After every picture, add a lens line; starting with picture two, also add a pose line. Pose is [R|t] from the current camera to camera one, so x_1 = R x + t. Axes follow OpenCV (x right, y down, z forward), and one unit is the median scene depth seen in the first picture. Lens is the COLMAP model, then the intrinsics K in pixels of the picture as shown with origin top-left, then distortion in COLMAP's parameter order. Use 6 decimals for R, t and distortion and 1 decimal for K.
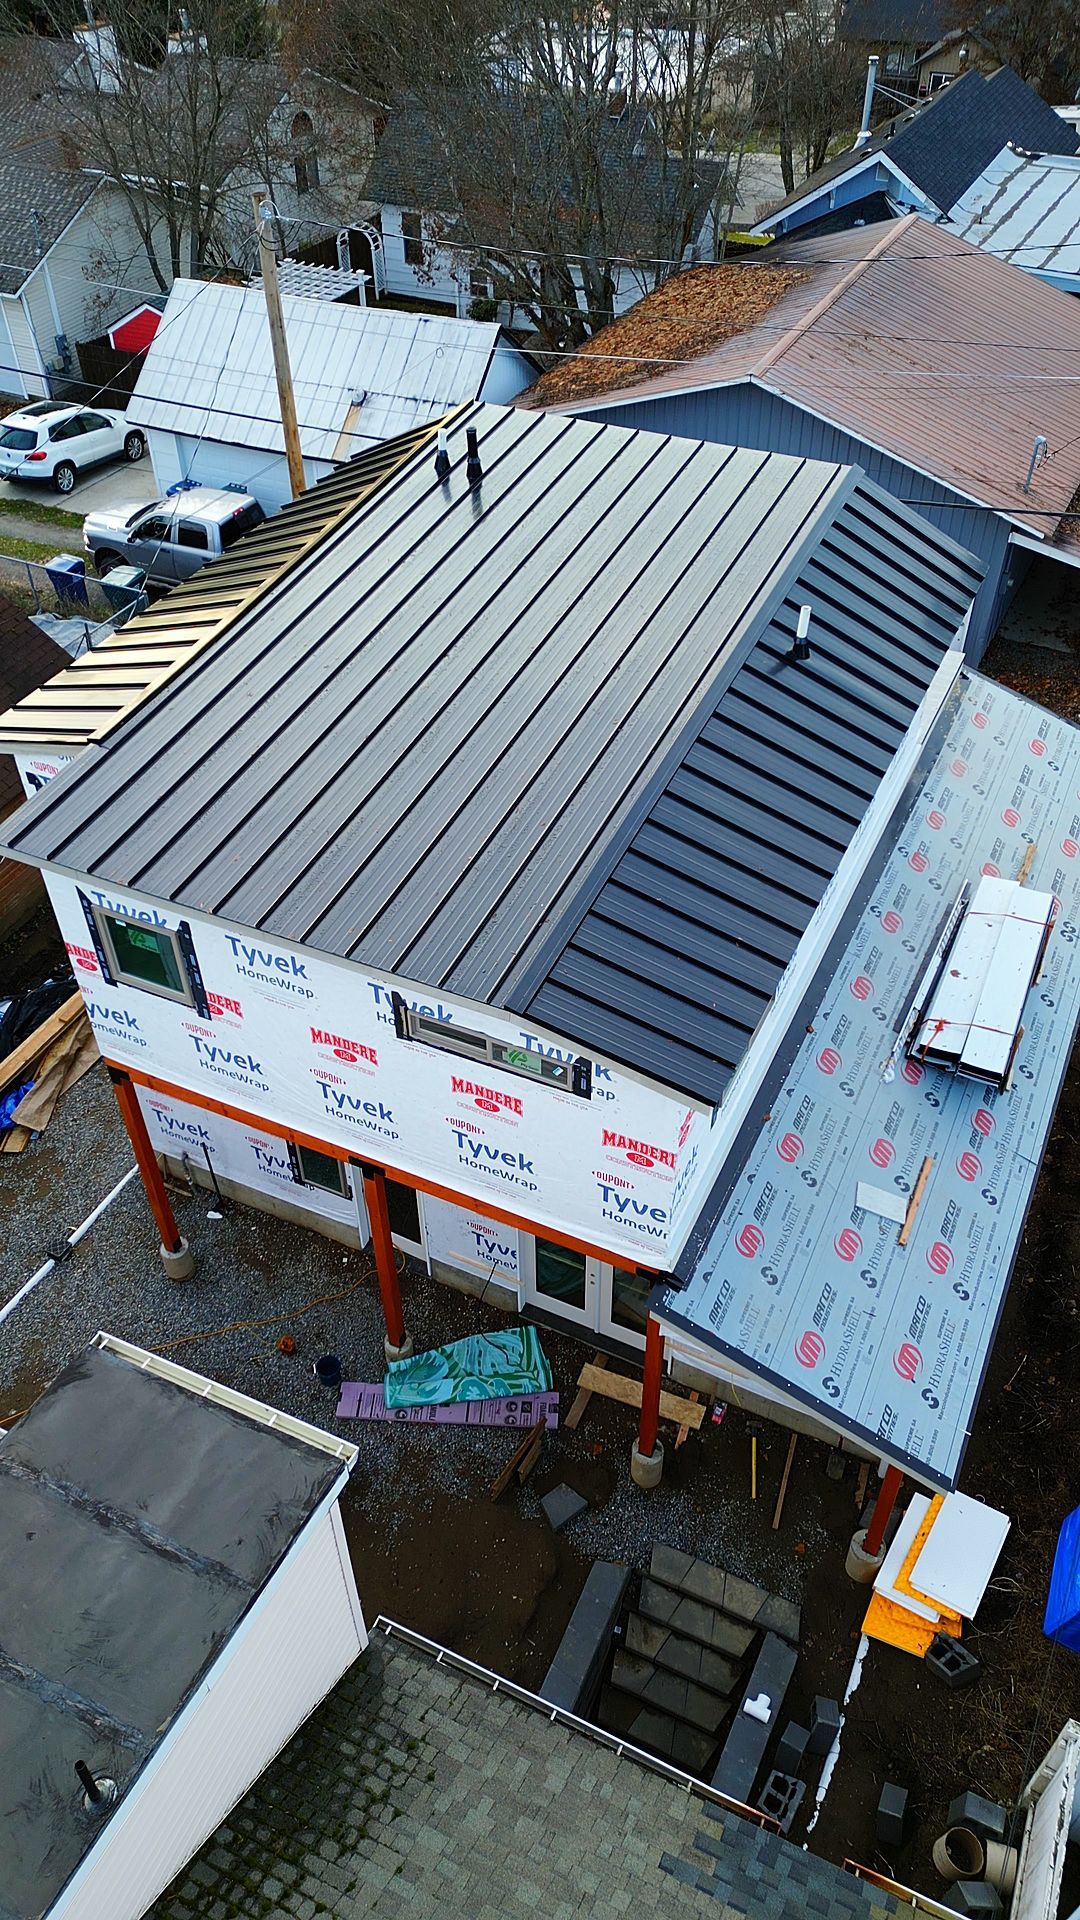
lens RADIAL K [[1395.0, 0, 528.9], [0, 1395.0, 956.7], [0, 0, 1]] dist [0.100610, -0.111545]
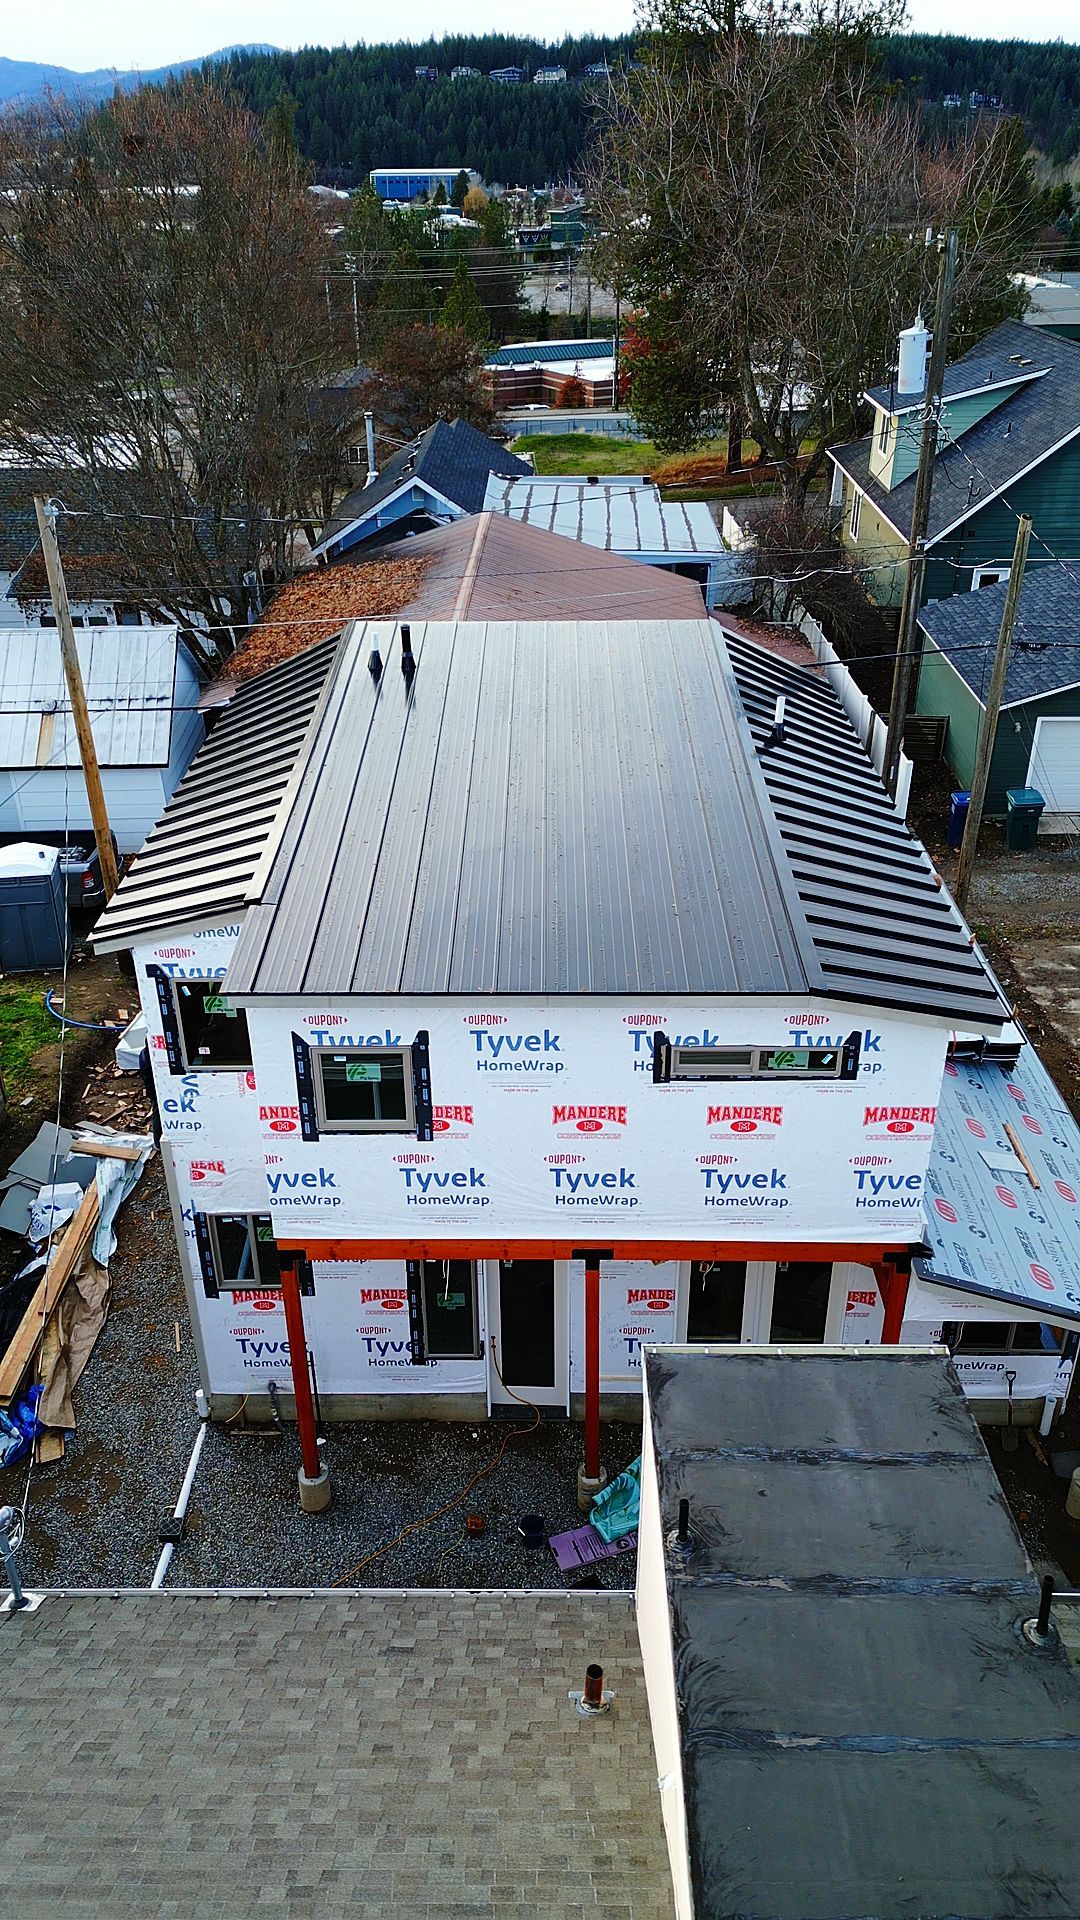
lens RADIAL K [[1390.2, 0, 540.0], [0, 1390.2, 960.0], [0, 0, 1]] dist [0.100545, -0.111075]
pose [[0.907701, -0.204508, 0.366409, -0.431896], [0.281957, 0.943951, -0.171629, 0.101043], [-0.310773, 0.259099, 0.914488, 0.032475]]
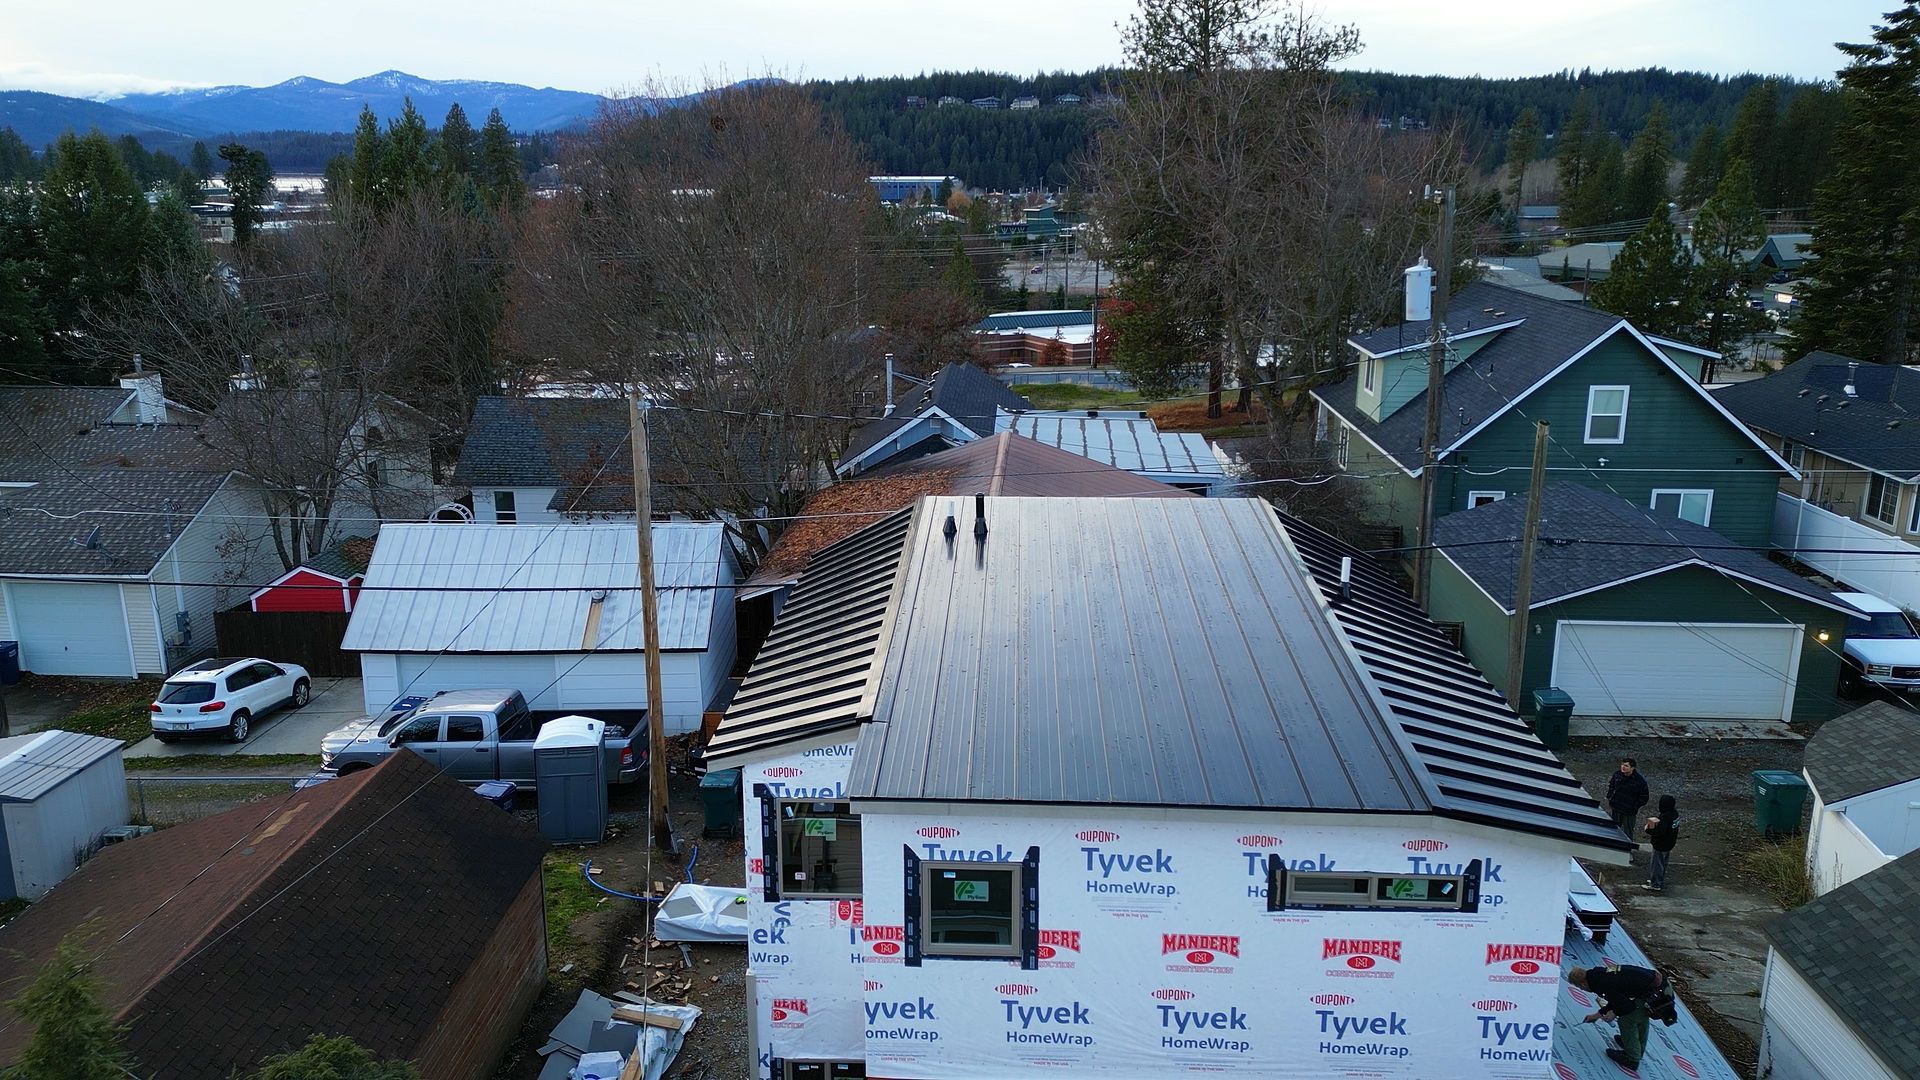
lens RADIAL K [[1390.2, 0, 960.0], [0, 1390.2, 540.0], [0, 0, 1]] dist [0.100545, -0.111075]
pose [[0.921681, -0.090627, 0.377215, -0.538769], [0.255614, 0.873295, -0.414750, 0.153184], [-0.291833, 0.478689, 0.828065, 0.058190]]
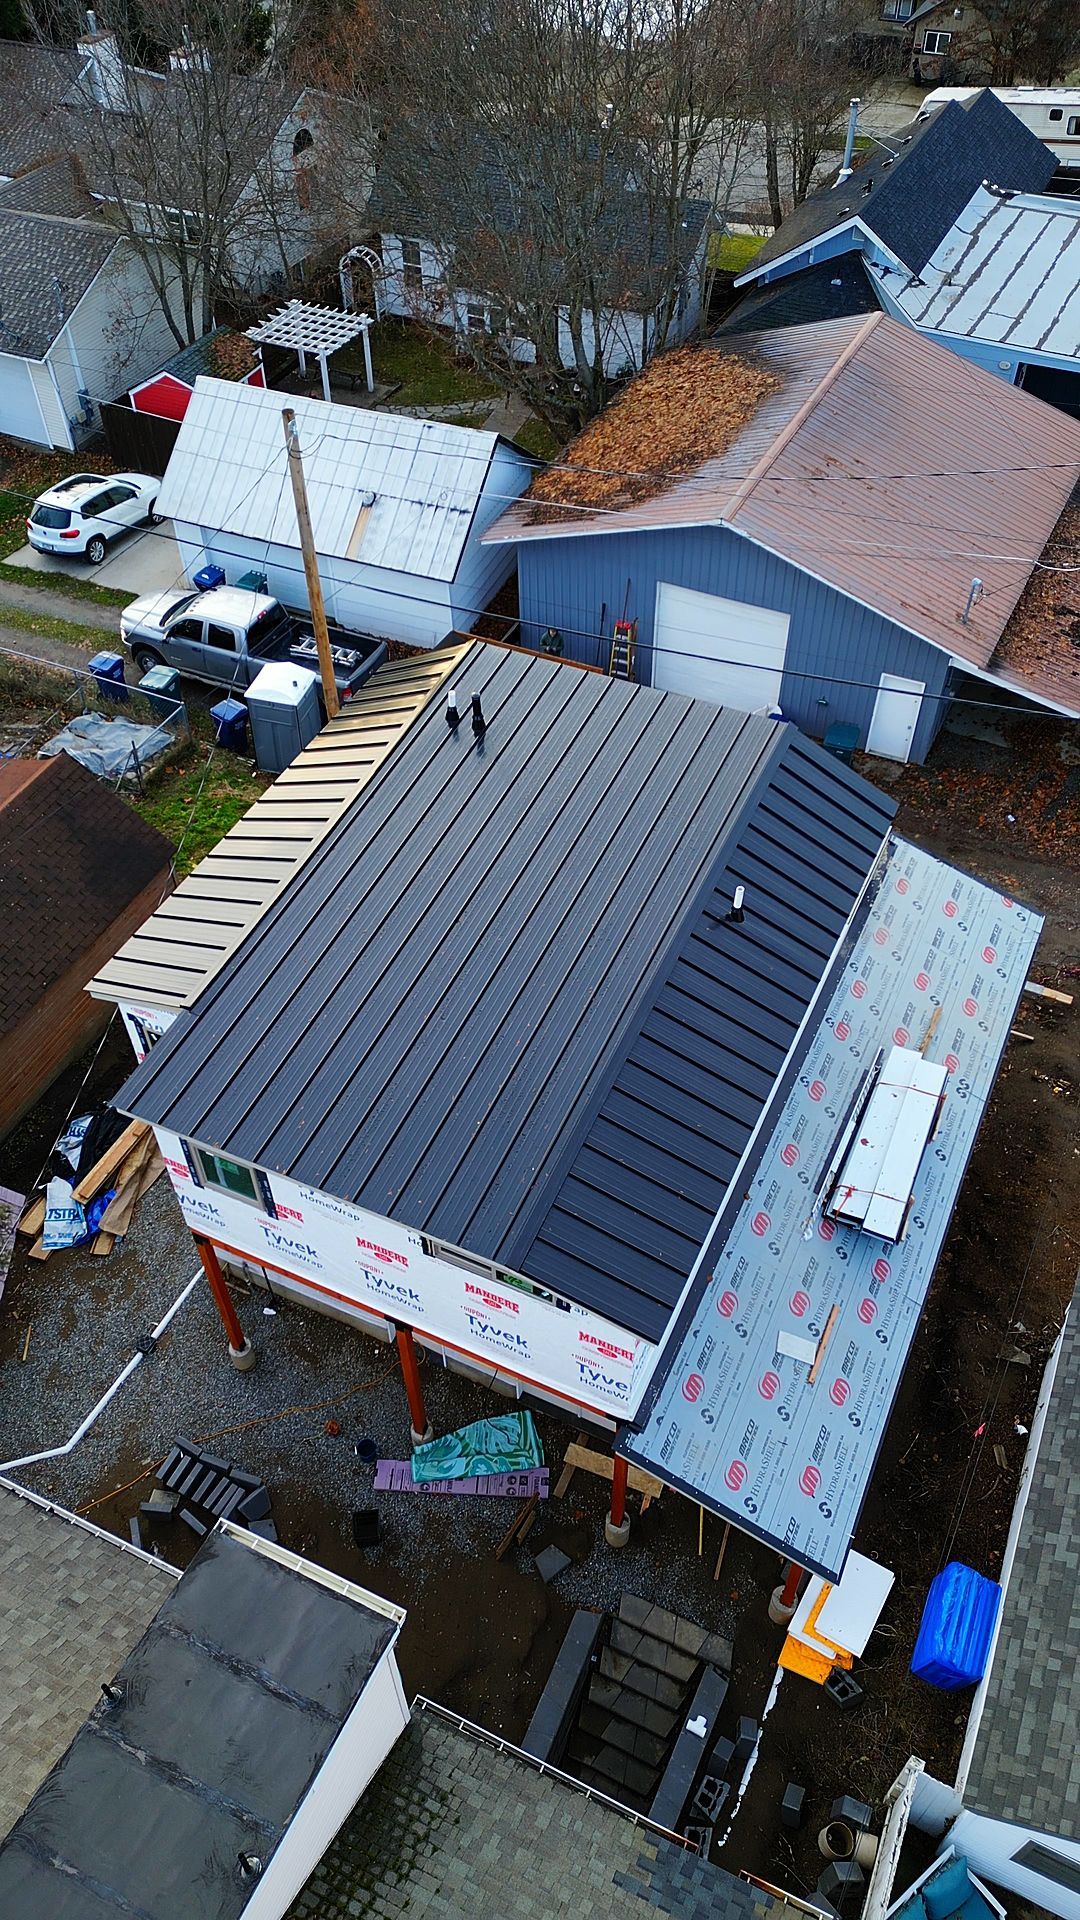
lens RADIAL K [[1390.2, 0, 540.0], [0, 1390.2, 960.0], [0, 0, 1]] dist [0.100545, -0.111075]
pose [[0.999961, -0.002952, 0.008373, 0.003985], [0.002272, 0.996789, 0.080042, -0.260398], [-0.008582, -0.080020, 0.996756, -0.236261]]
